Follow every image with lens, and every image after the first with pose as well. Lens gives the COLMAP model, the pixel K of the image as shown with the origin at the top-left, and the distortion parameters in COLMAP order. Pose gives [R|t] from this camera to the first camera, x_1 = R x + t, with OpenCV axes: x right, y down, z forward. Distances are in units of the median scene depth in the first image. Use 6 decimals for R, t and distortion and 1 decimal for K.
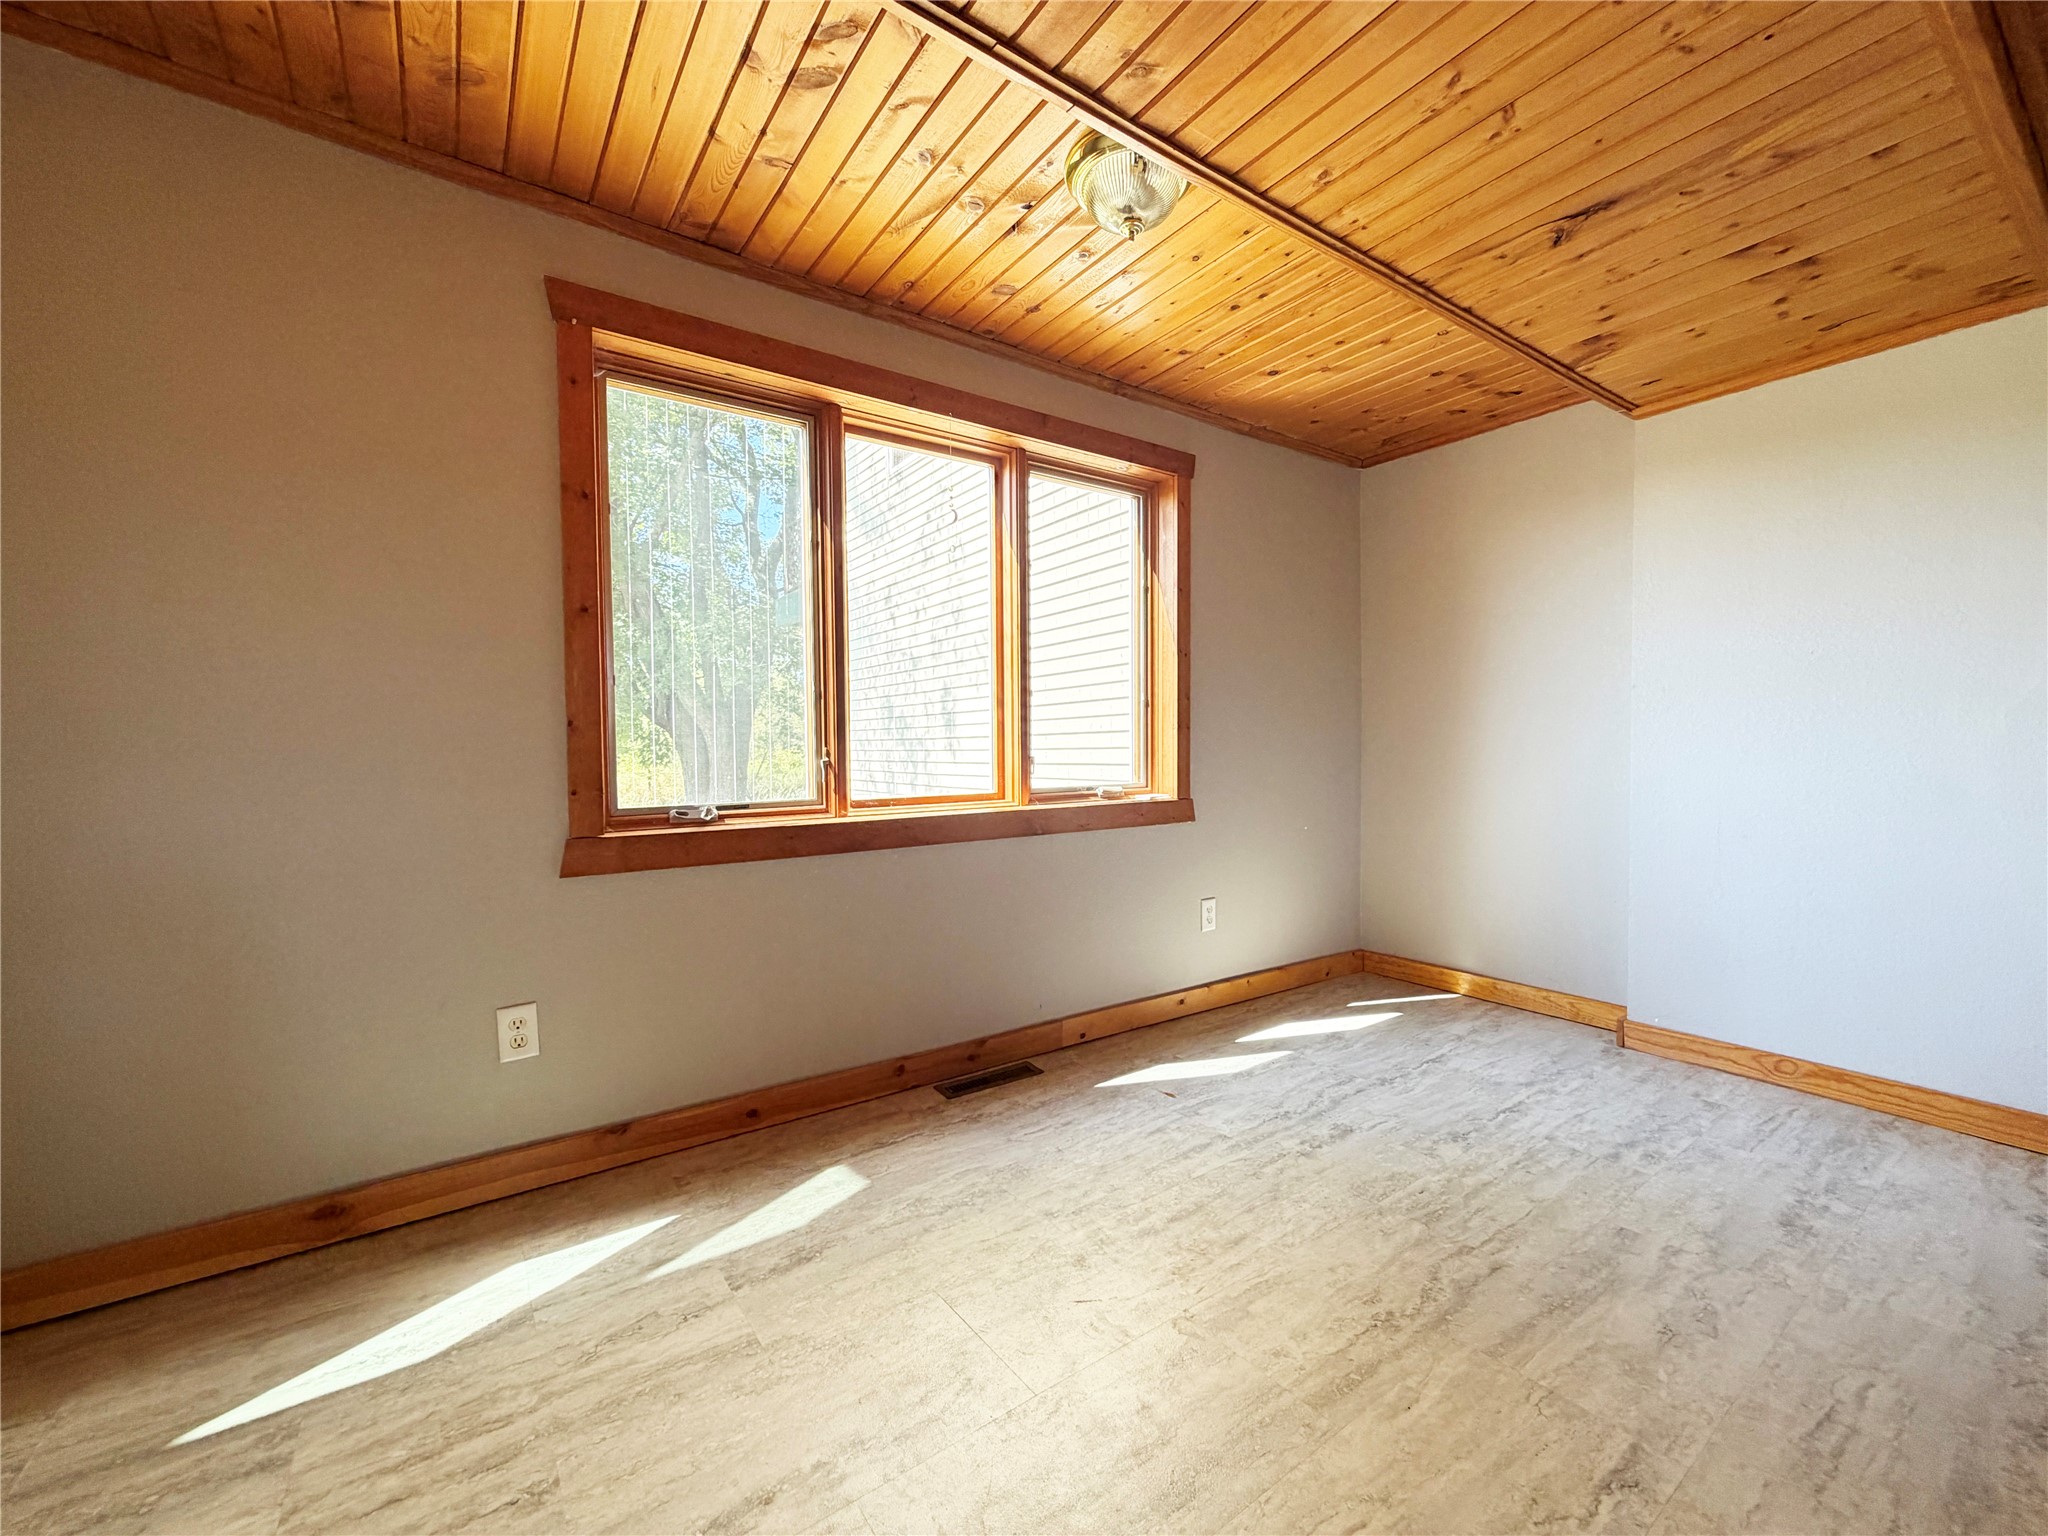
lens RADIAL K [[816.7, 0, 1020.9], [0, 816.7, 769.6], [0, 0, 1]] dist [0.000142, -0.000059]
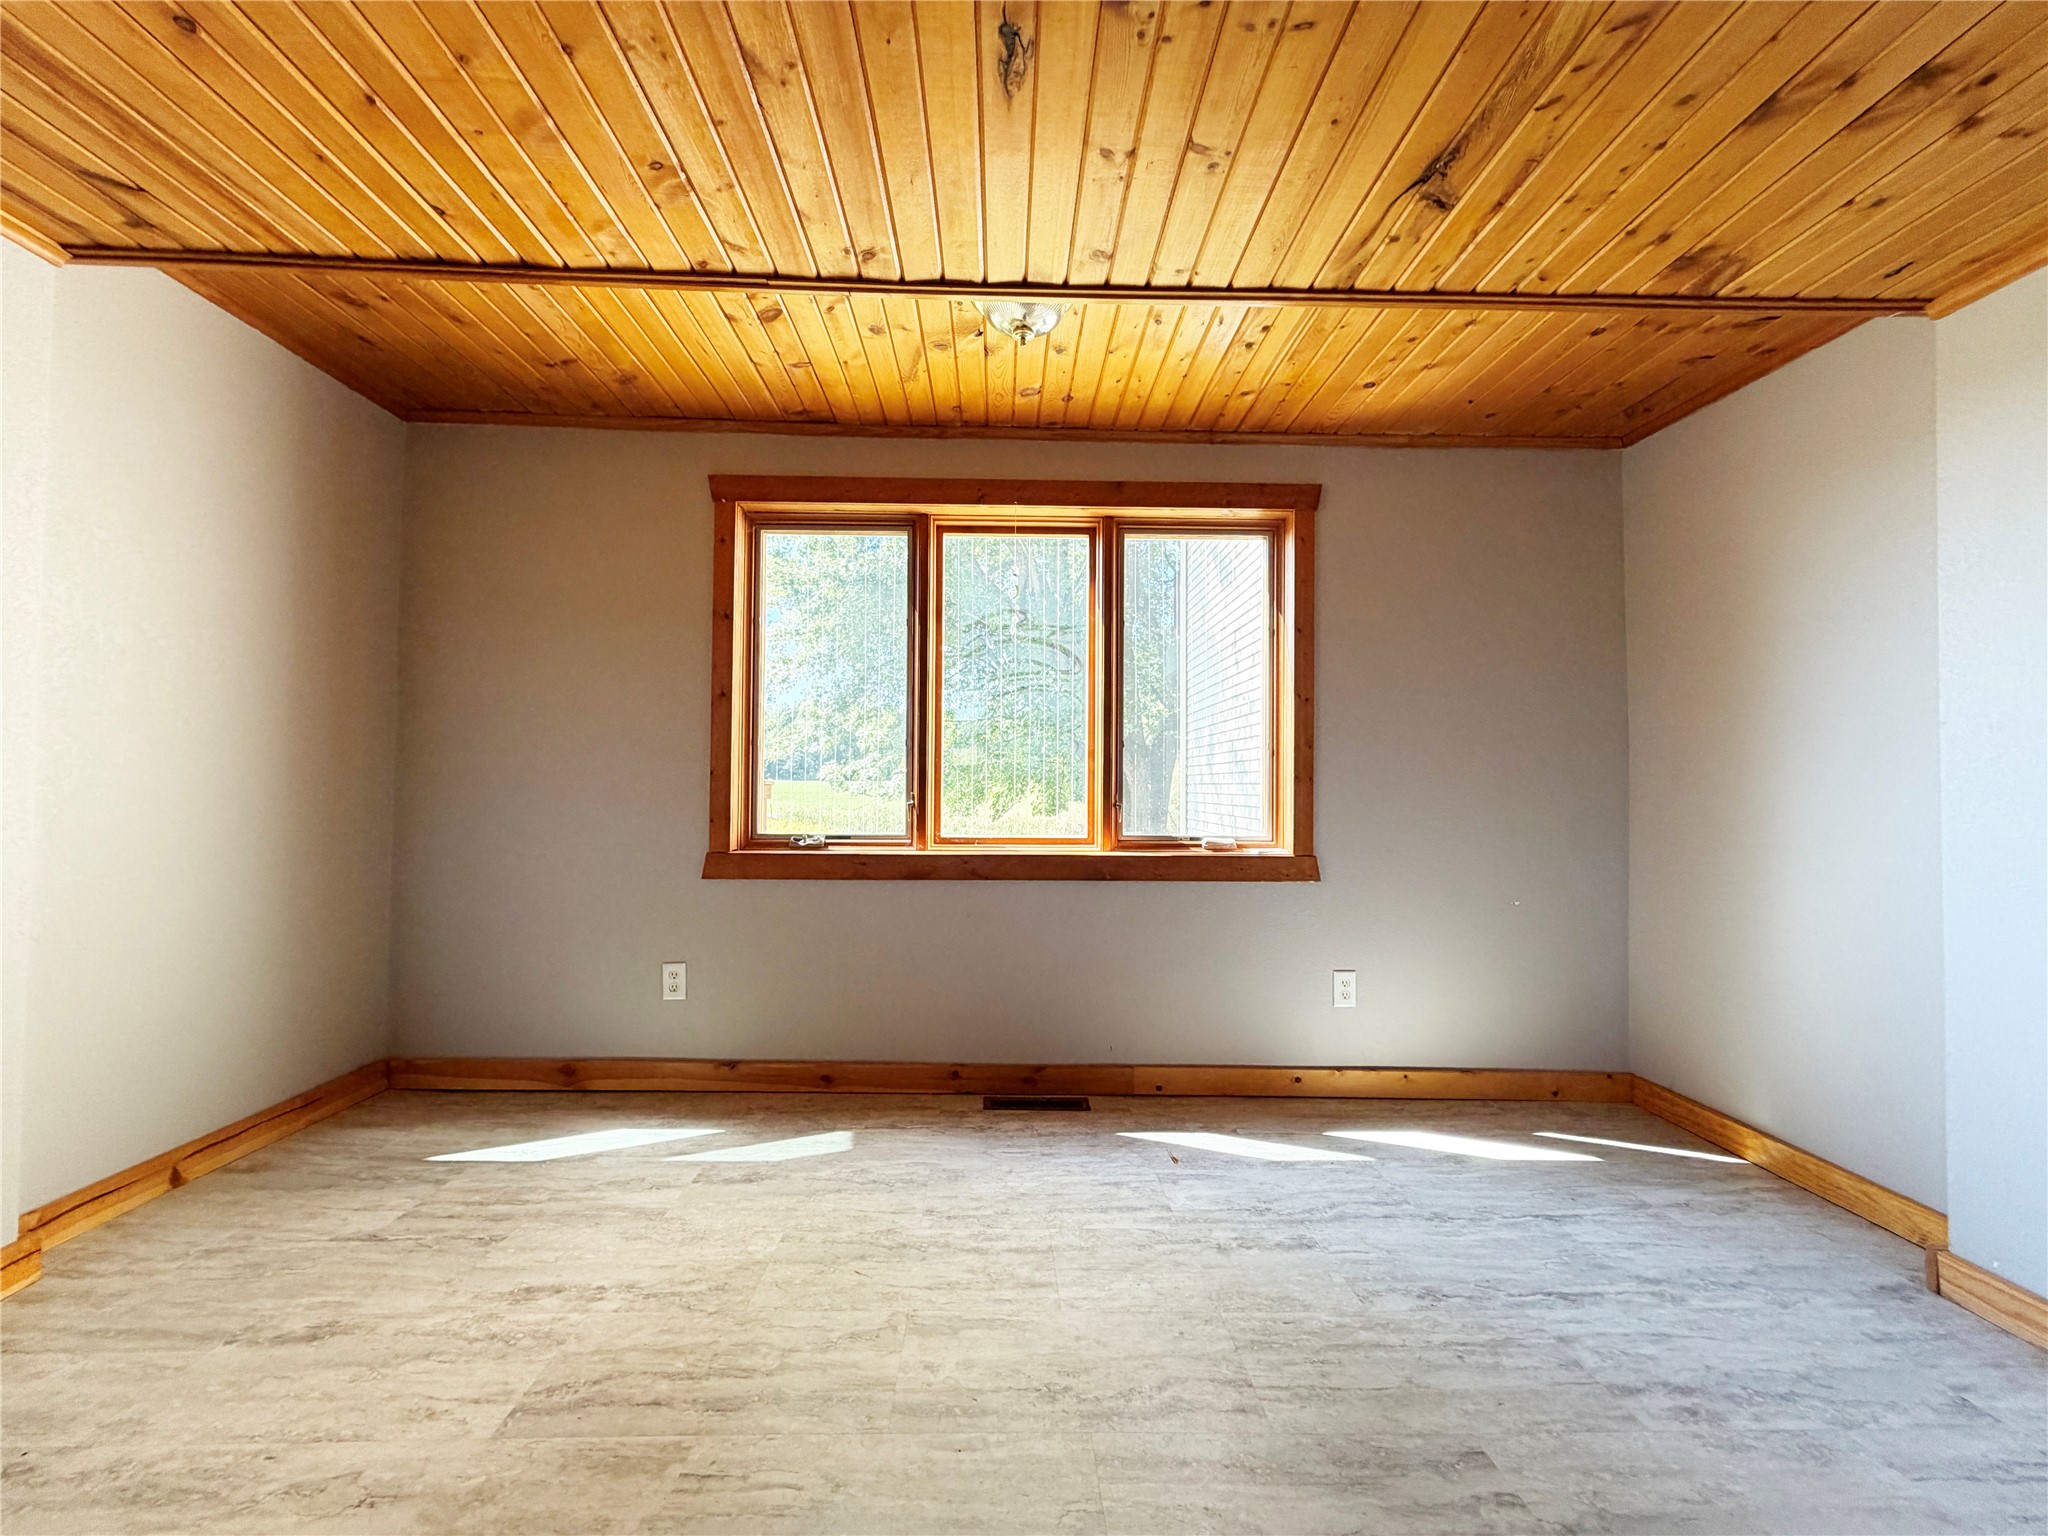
lens RADIAL K [[816.7, 0, 1020.9], [0, 816.7, 769.6], [0, 0, 1]] dist [0.000142, -0.000059]
pose [[0.833910, 0.005698, -0.551871, 0.554265], [-0.033154, 0.998658, -0.039787, -0.017353], [0.550903, 0.051475, 0.832980, 0.072173]]
